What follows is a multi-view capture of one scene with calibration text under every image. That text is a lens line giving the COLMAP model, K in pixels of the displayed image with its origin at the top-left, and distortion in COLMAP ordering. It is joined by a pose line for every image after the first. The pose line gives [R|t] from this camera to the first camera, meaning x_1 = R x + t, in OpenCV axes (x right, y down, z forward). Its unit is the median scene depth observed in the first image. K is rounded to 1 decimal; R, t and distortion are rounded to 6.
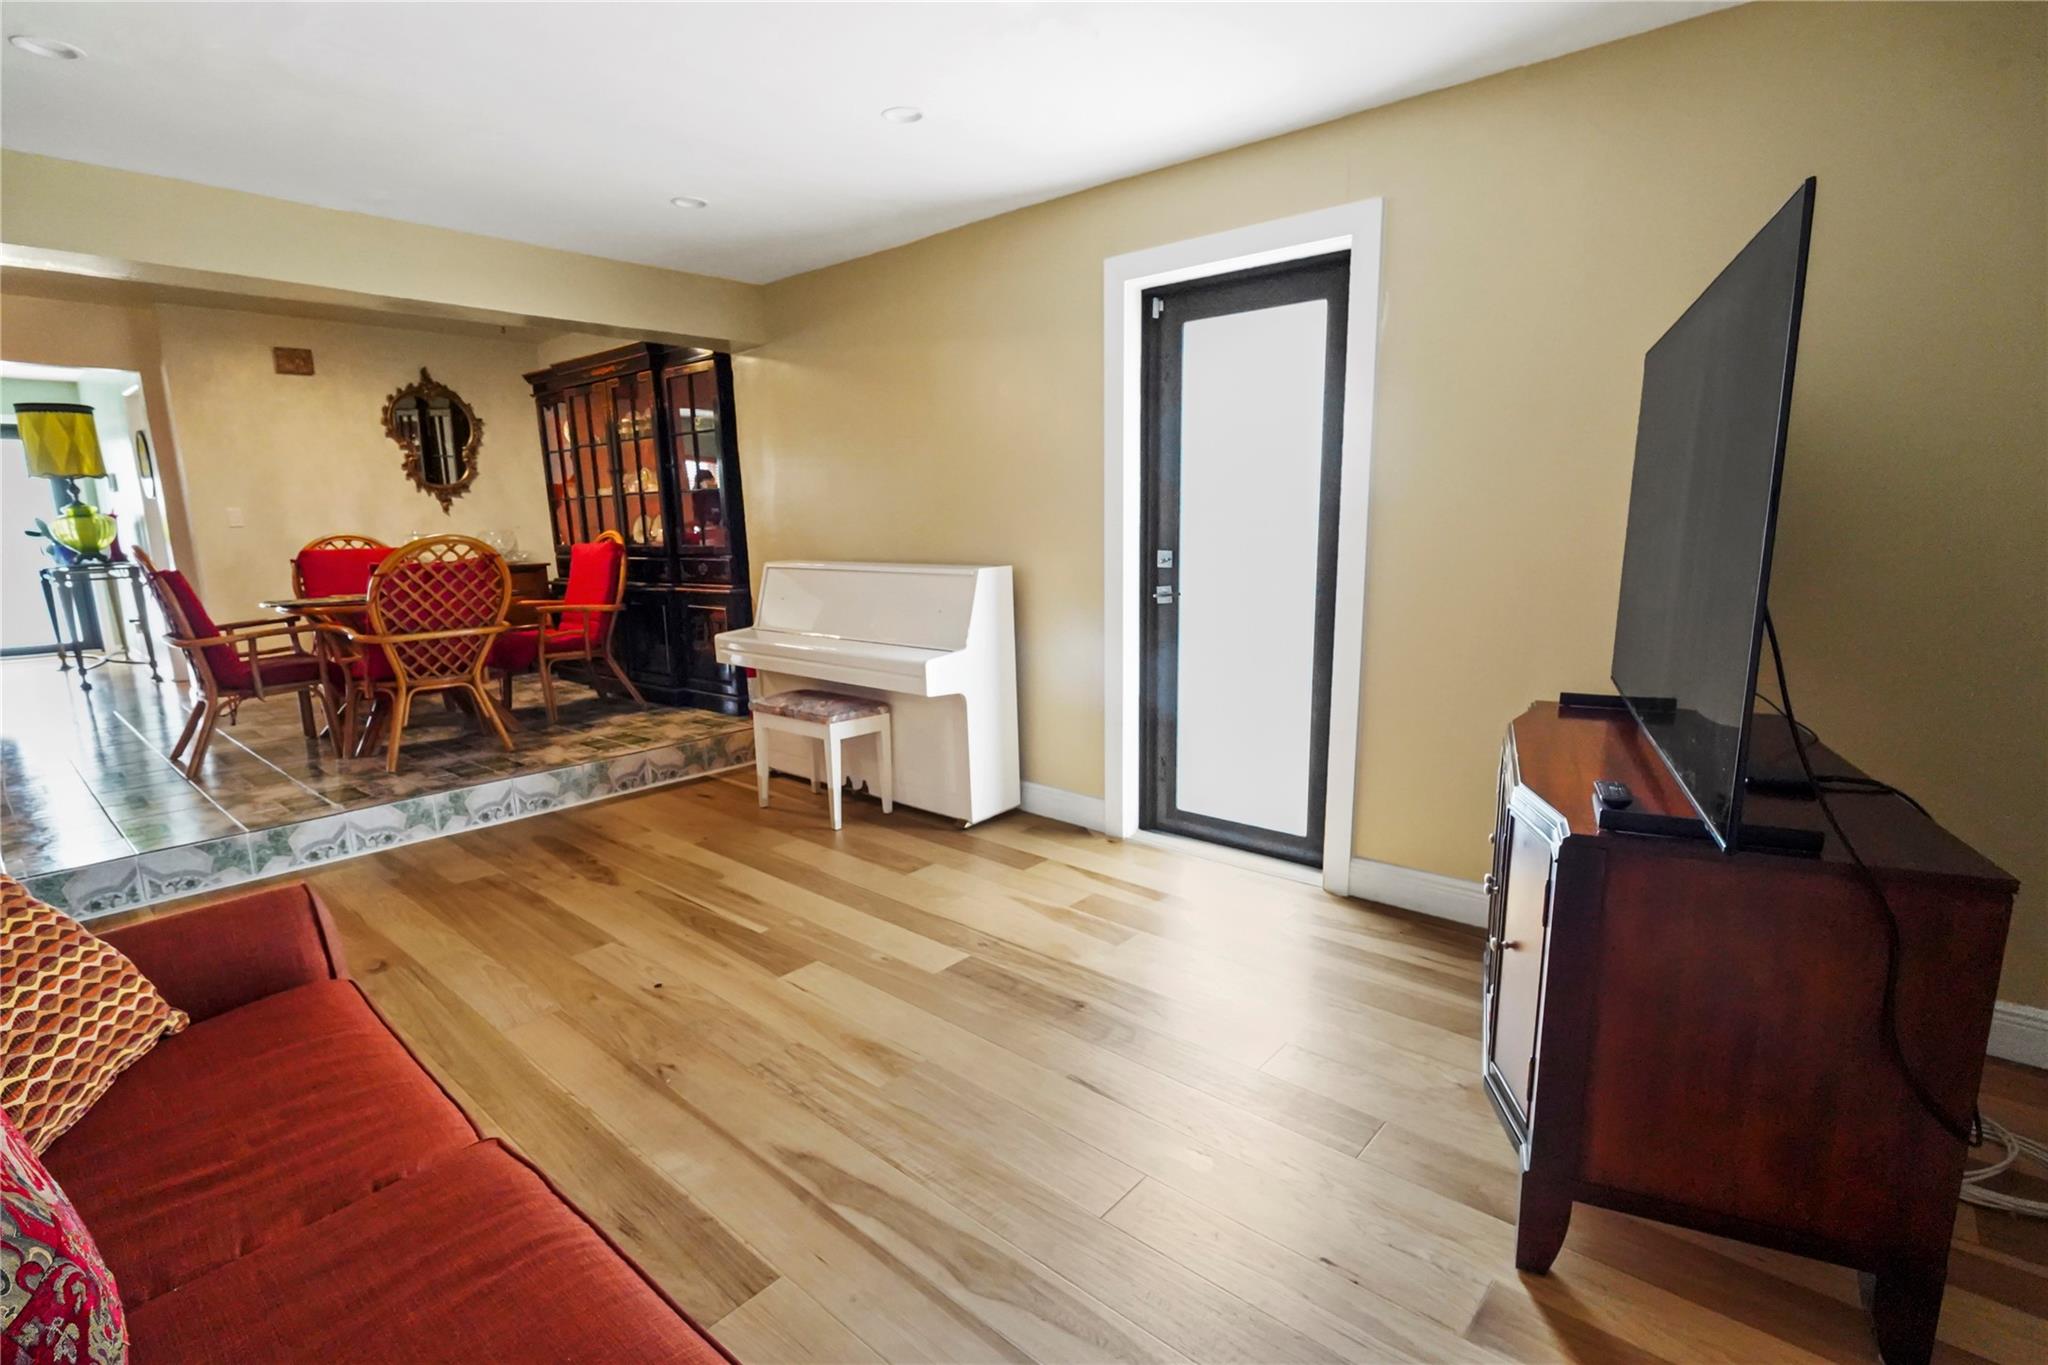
lens RADIAL K [[959.6, 0, 1028.7], [0, 959.6, 686.2], [0, 0, 1]] dist [0.000438, -0.005083]
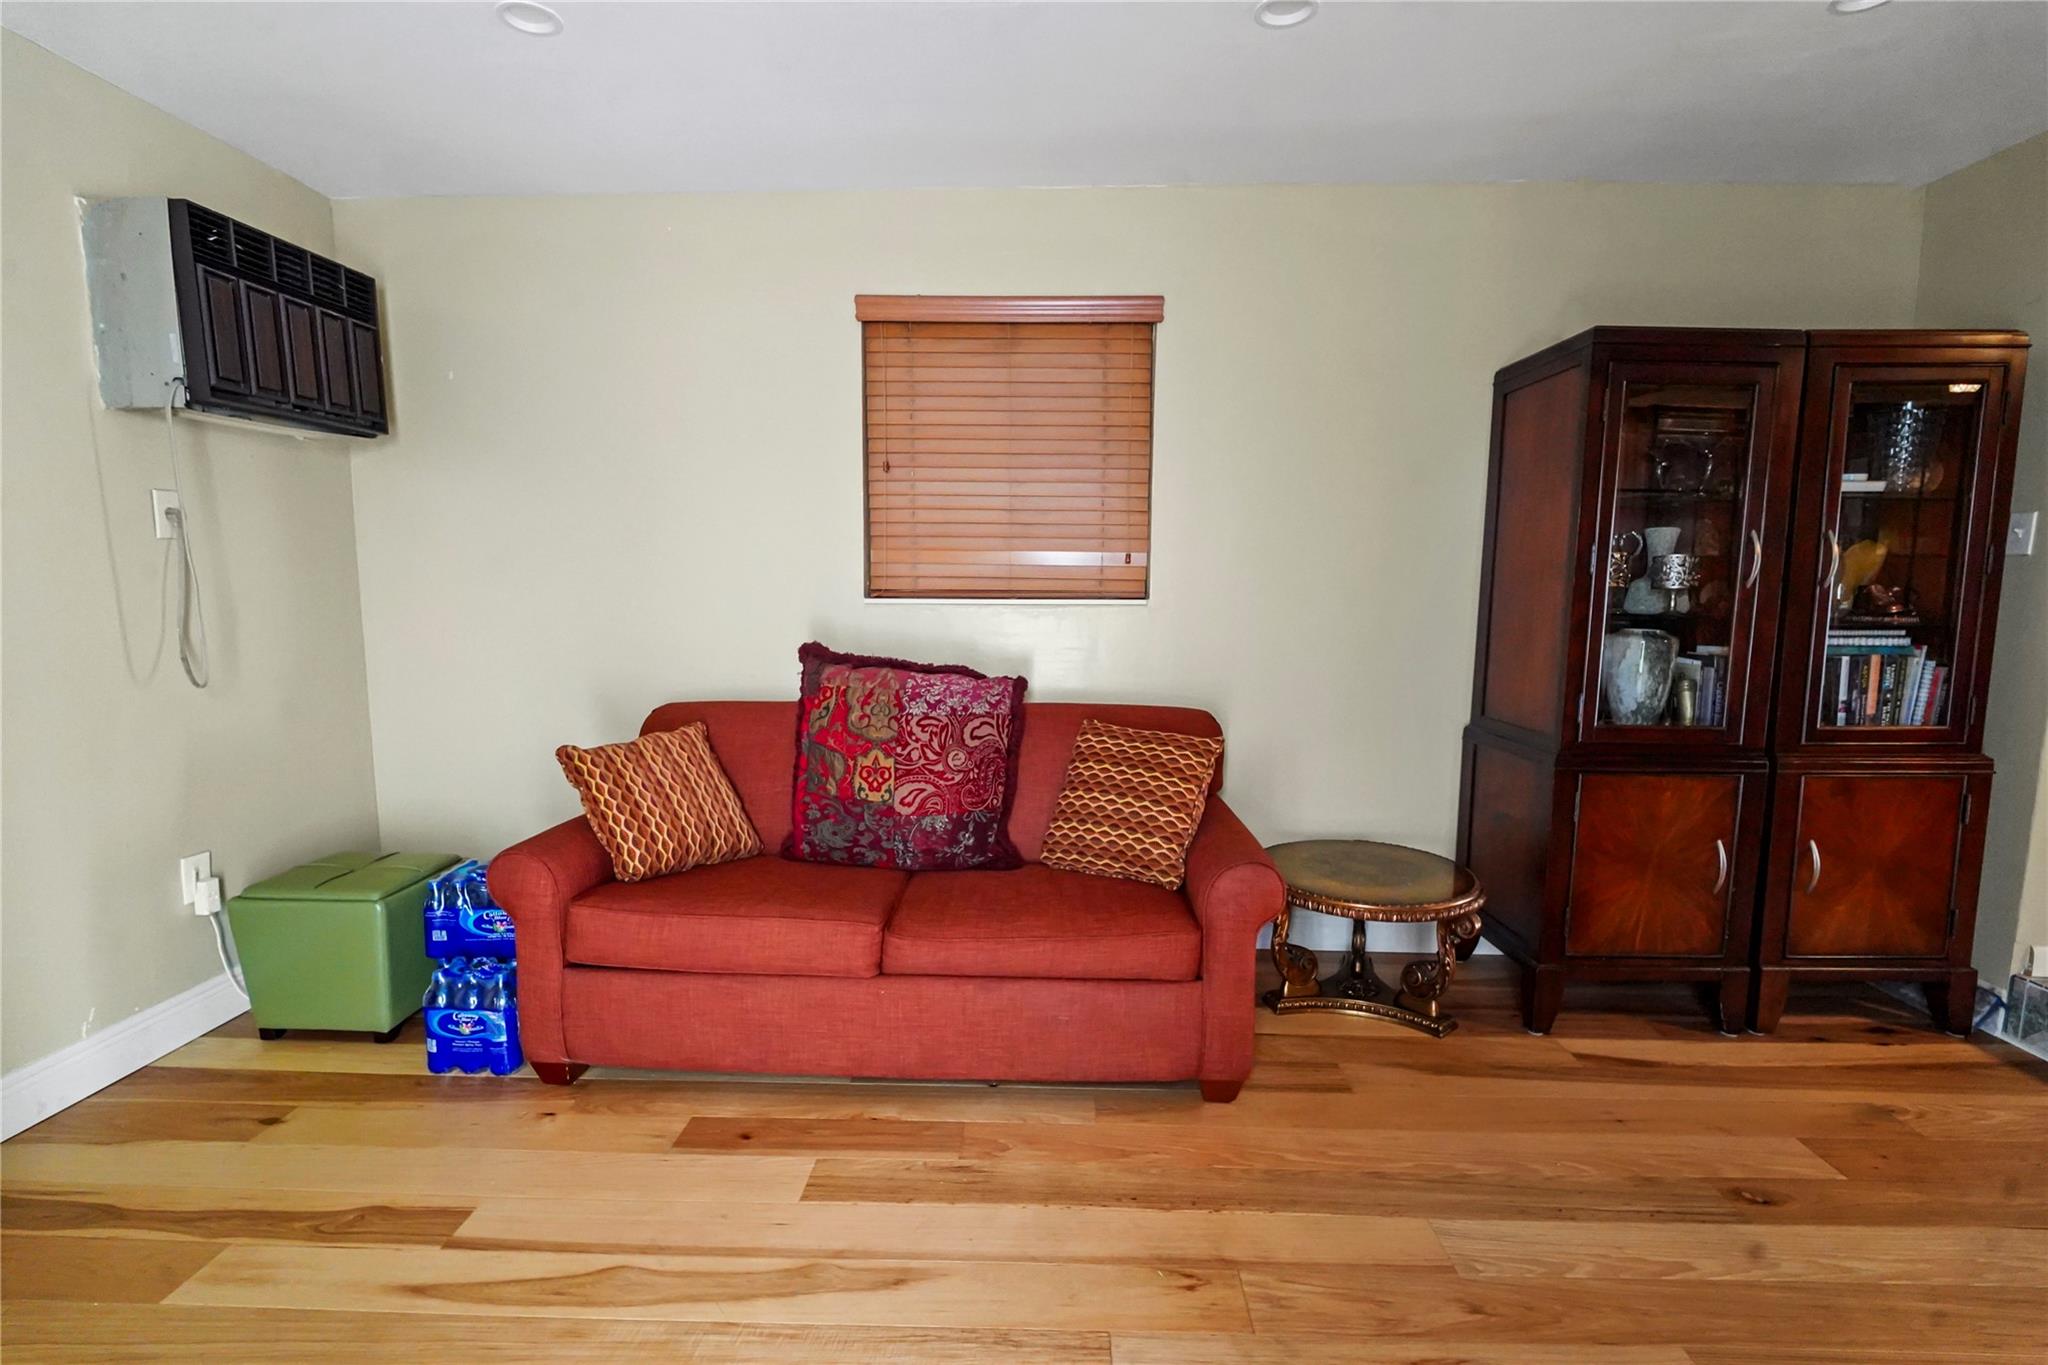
lens RADIAL K [[959.6, 0, 1022.3], [0, 959.6, 685.3], [0, 0, 1]] dist [0.000438, -0.005083]
pose [[-0.772133, 0.089587, -0.629114, 0.123824], [-0.110009, 0.956220, 0.271186, -0.195948], [0.625866, 0.278600, -0.728474, 1.119766]]
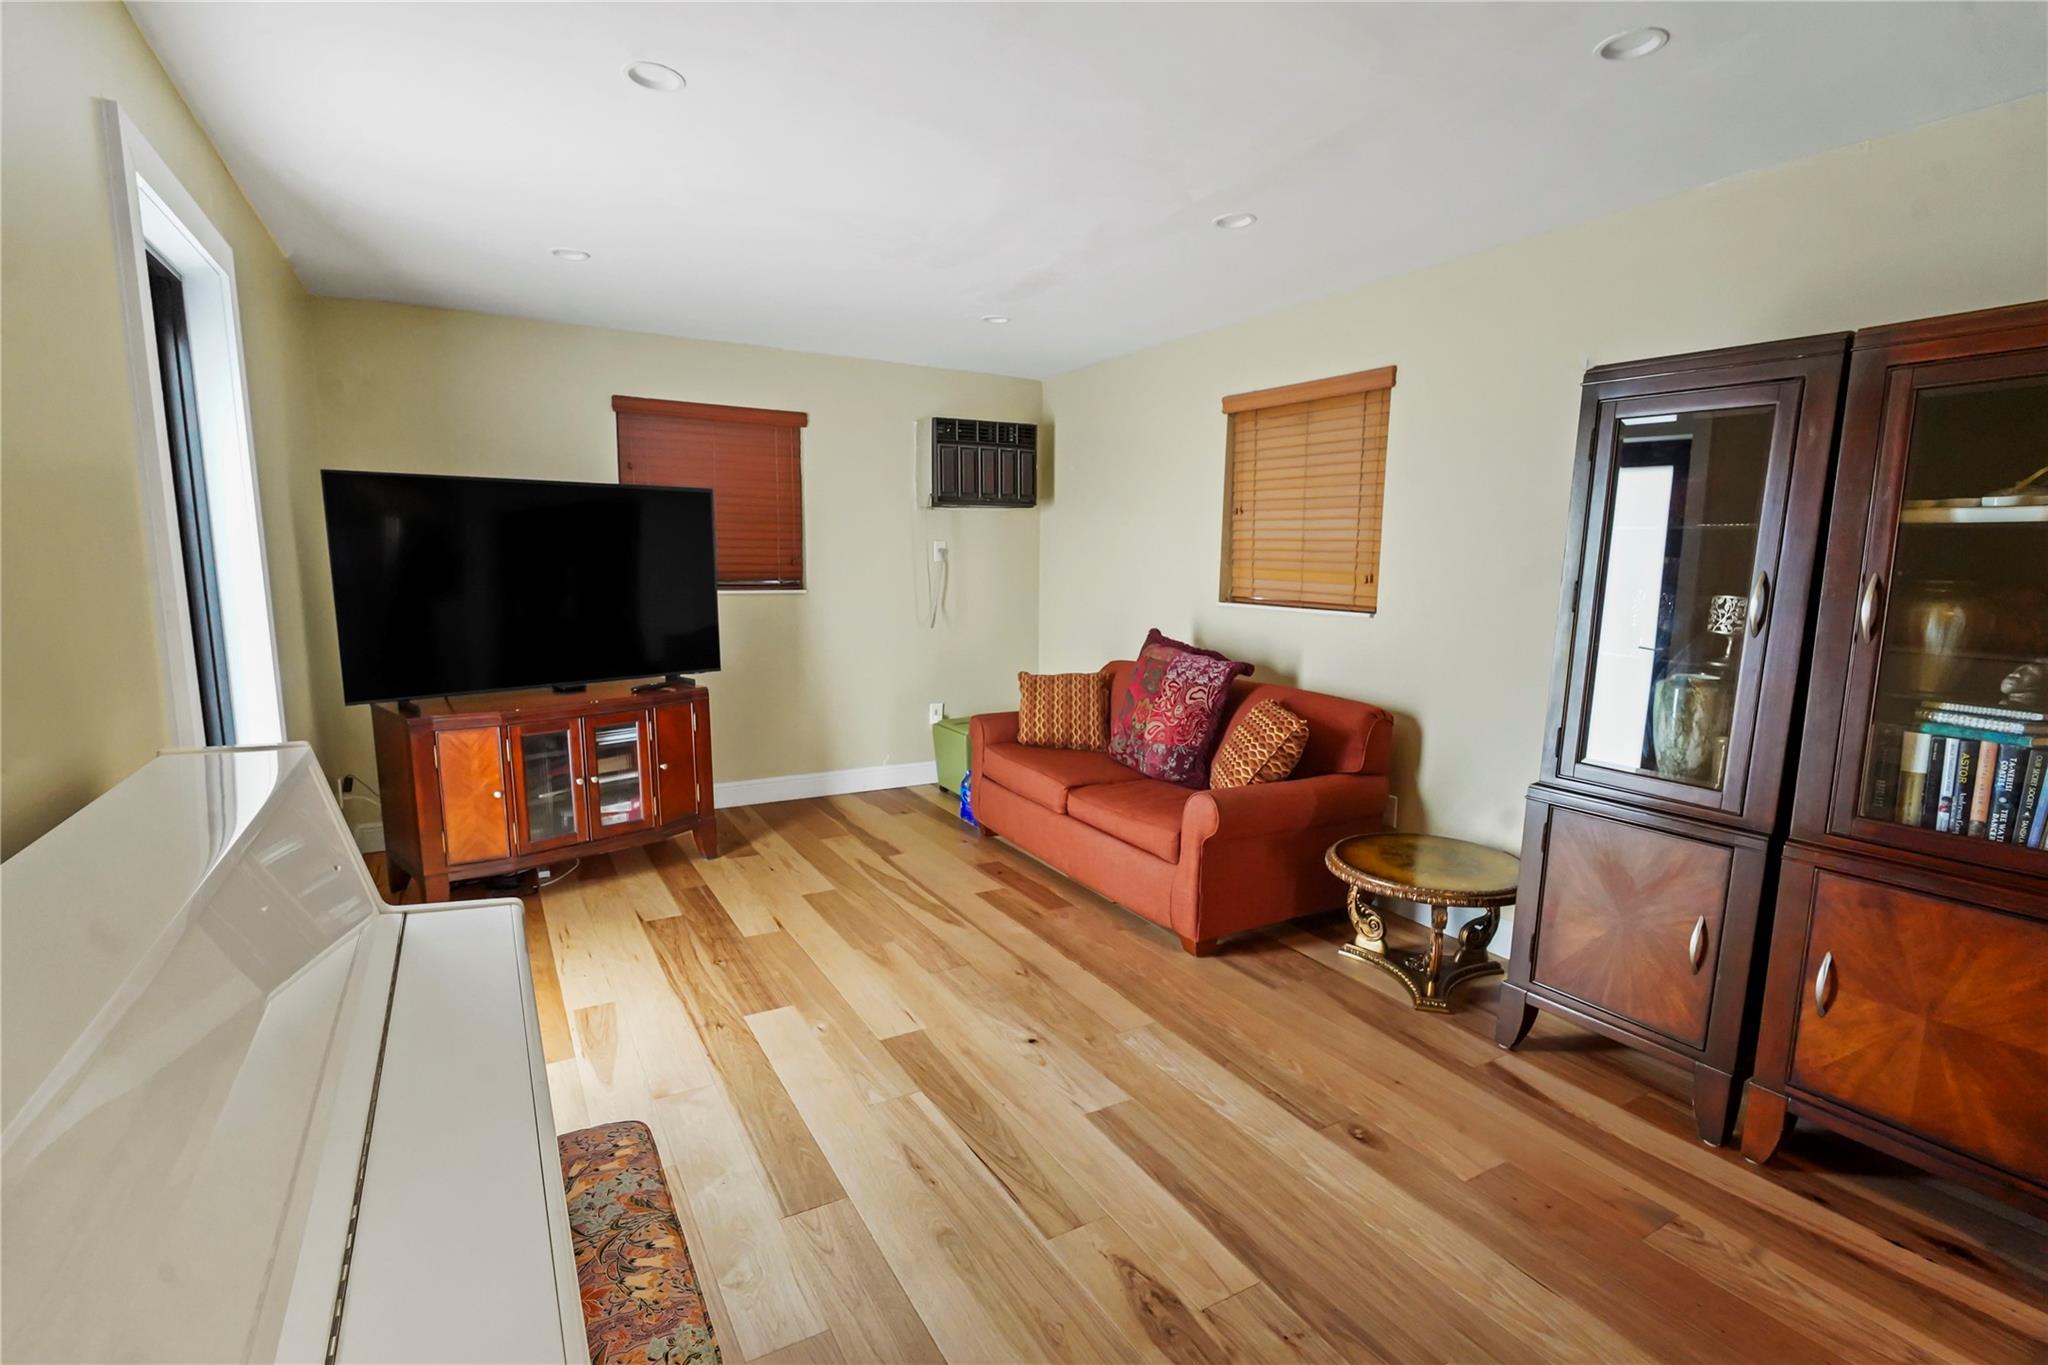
lens RADIAL K [[959.6, 0, 1028.5], [0, 959.6, 677.0], [0, 0, 1]] dist [0.000438, -0.005083]
pose [[-0.947701, -0.032365, 0.317514, -0.689887], [0.067815, 0.951708, 0.299423, -0.363944], [-0.311871, 0.305295, -0.899739, 1.788812]]
